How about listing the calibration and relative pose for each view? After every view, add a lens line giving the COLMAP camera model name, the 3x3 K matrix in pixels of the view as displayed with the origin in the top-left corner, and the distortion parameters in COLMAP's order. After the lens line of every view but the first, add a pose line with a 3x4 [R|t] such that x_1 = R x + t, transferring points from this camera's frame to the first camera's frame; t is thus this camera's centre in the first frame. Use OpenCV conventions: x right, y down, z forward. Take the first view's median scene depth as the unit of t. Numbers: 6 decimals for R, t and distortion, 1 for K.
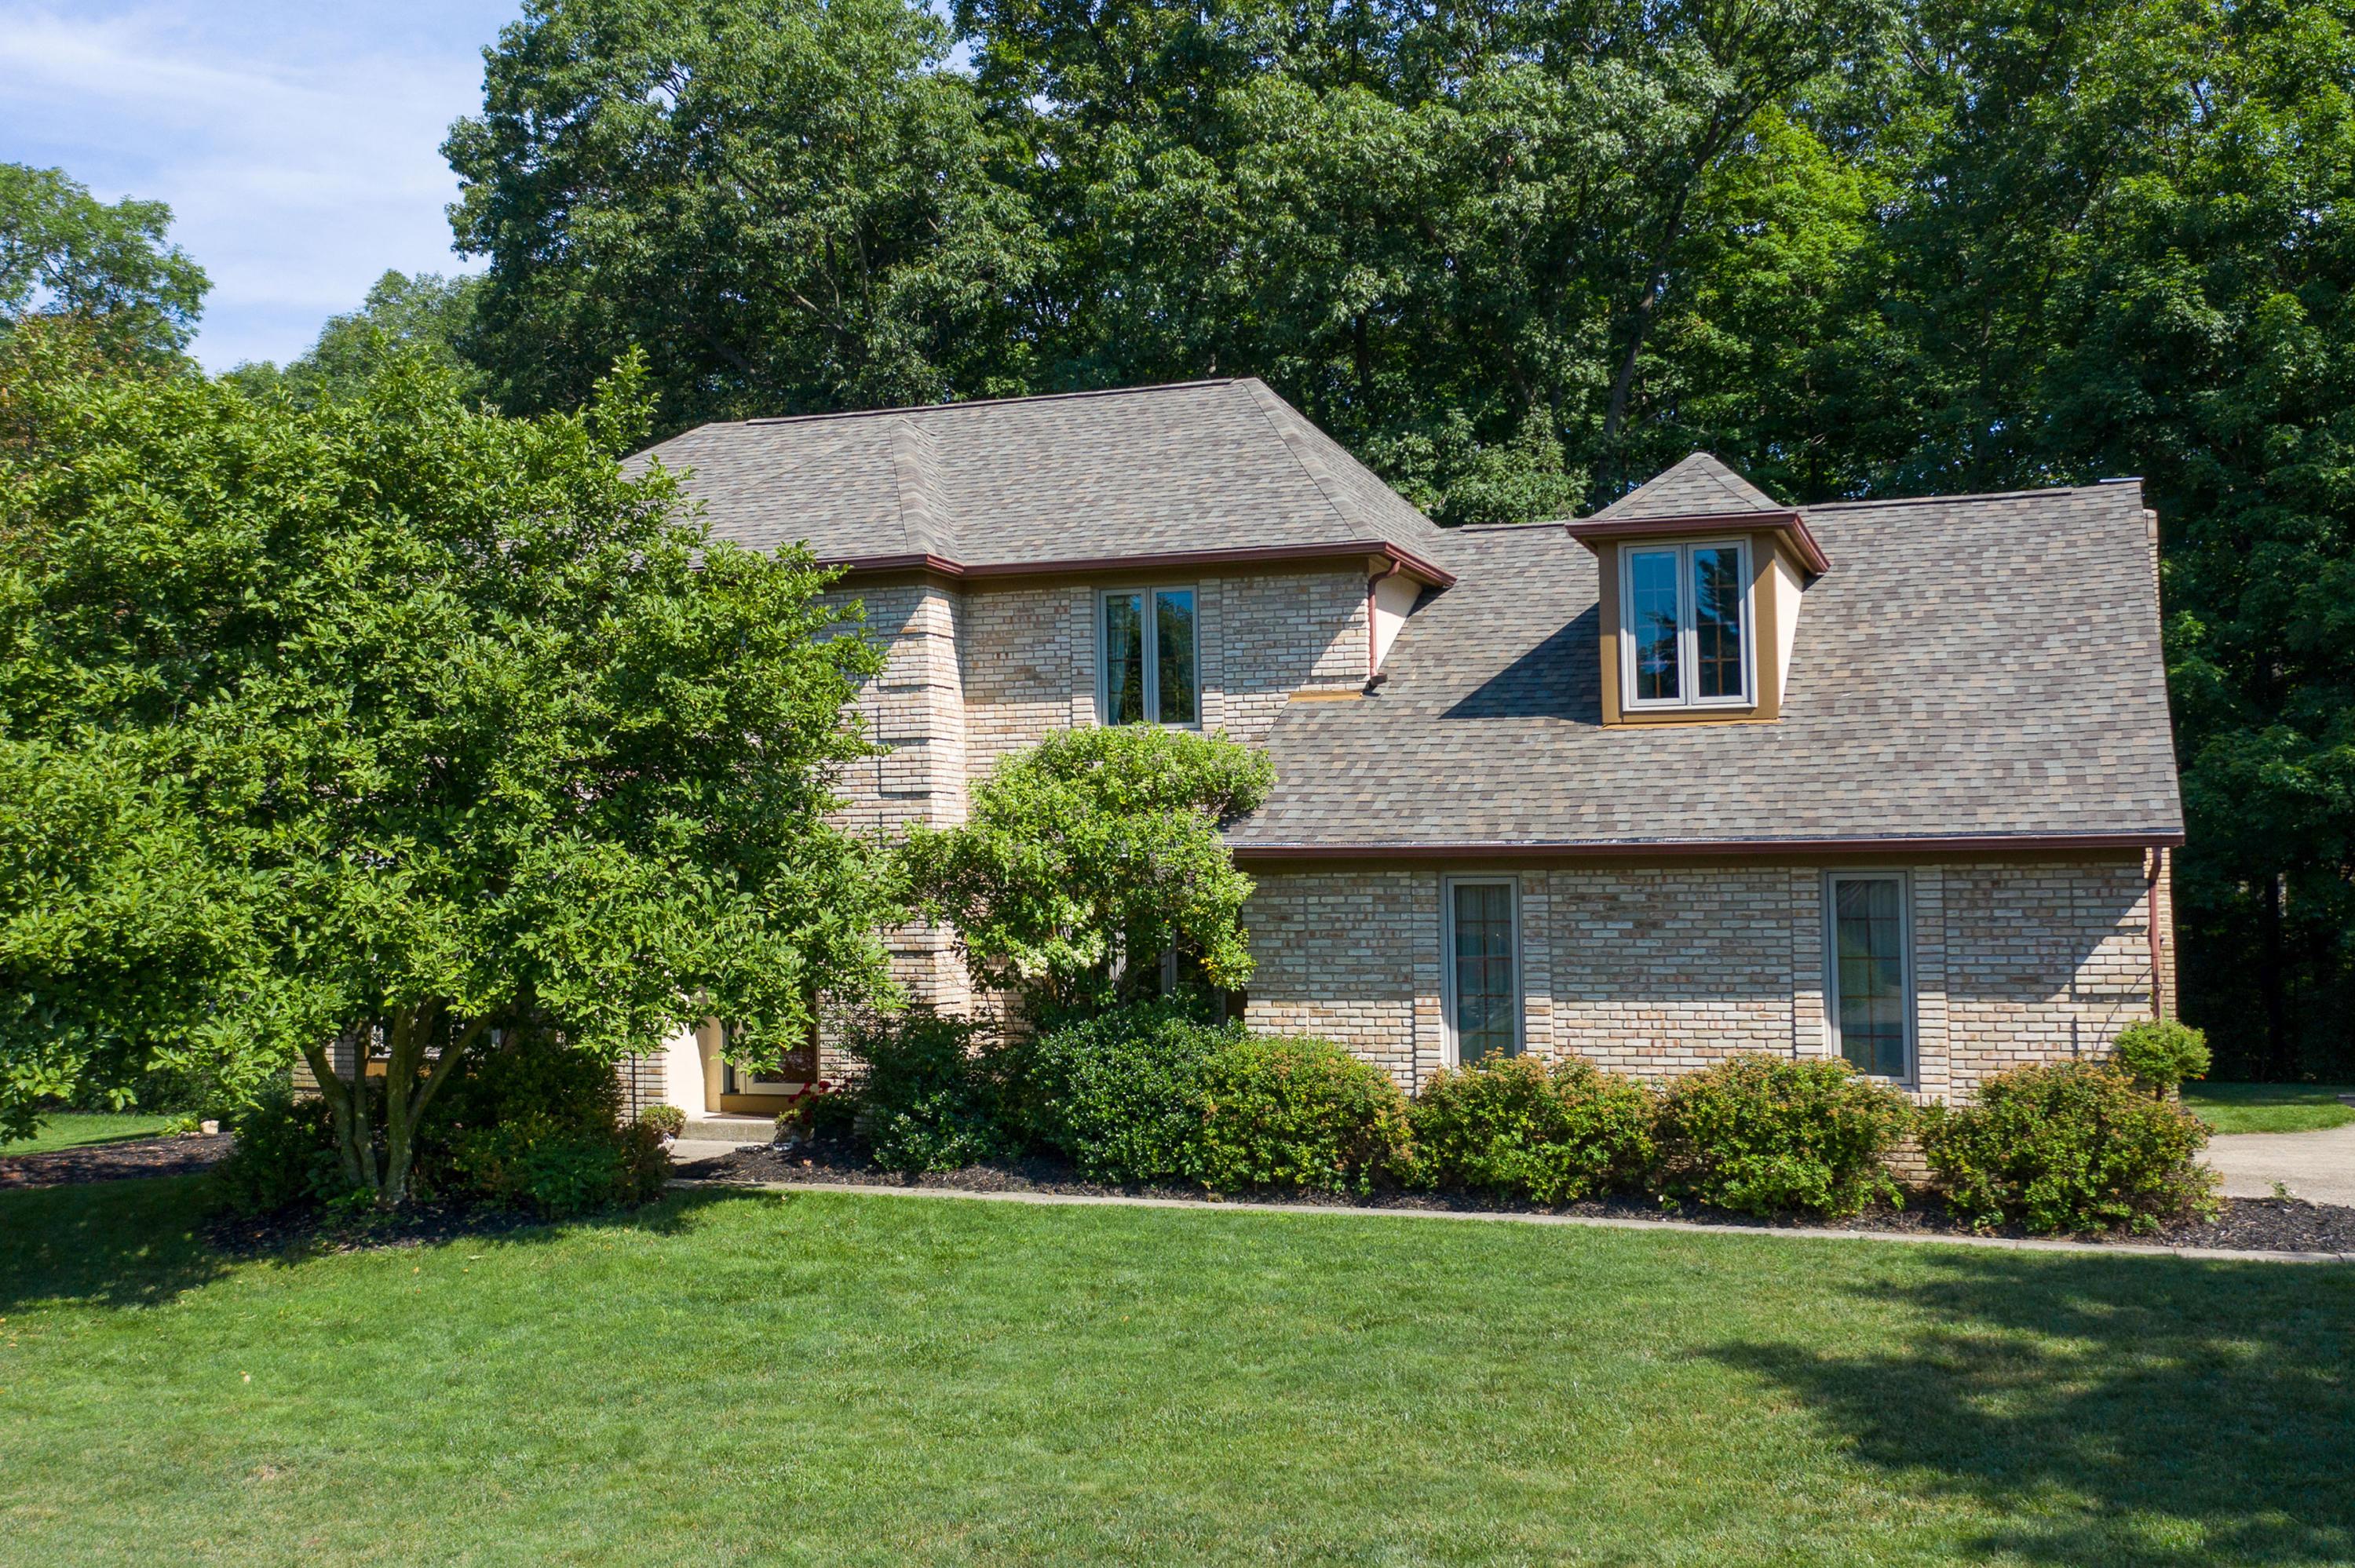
lens RADIAL K [[1878.6, 0, 1177.5], [0, 1878.6, 784.0], [0, 0, 1]] dist [-0.019049, -0.006096]
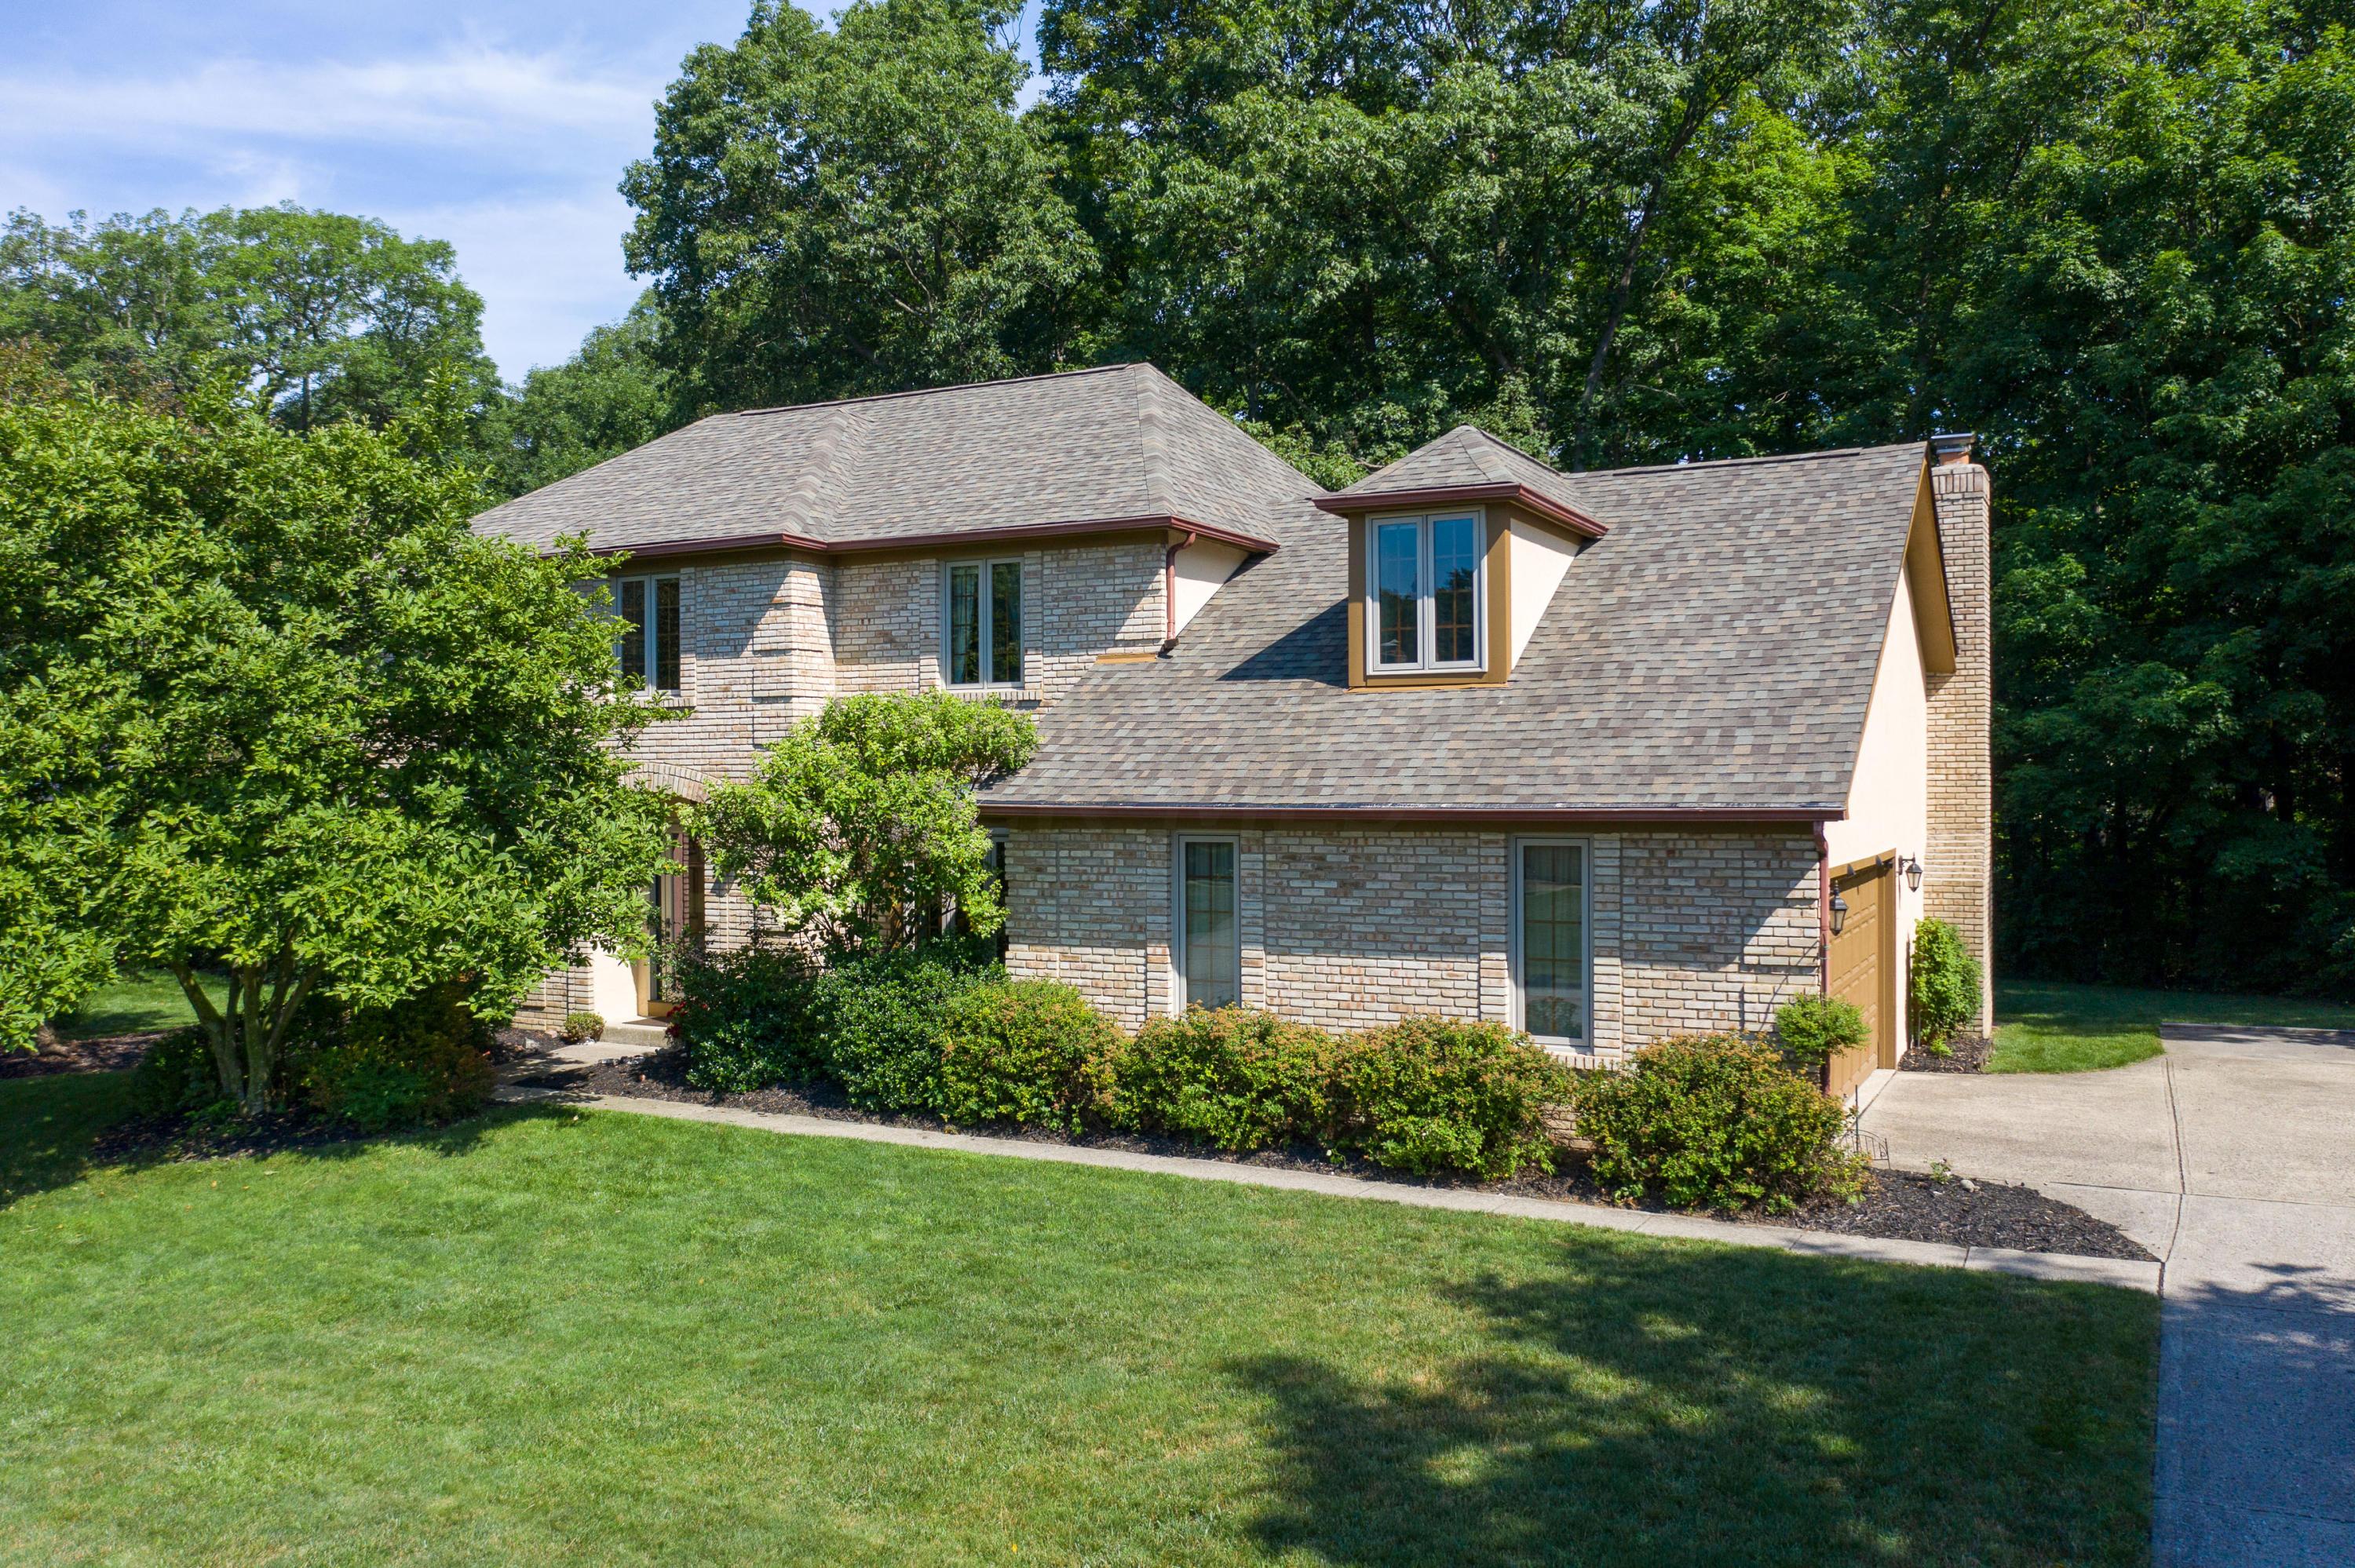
lens RADIAL K [[1522.7, 0, 1176.9], [0, 1522.7, 746.5], [0, 0, 1]] dist [-0.019747, -0.002307]
pose [[0.993212, -0.000800, -0.116318, 0.244198], [0.005238, 0.999270, 0.037852, -0.033374], [0.116203, -0.038204, 0.992490, 0.142828]]
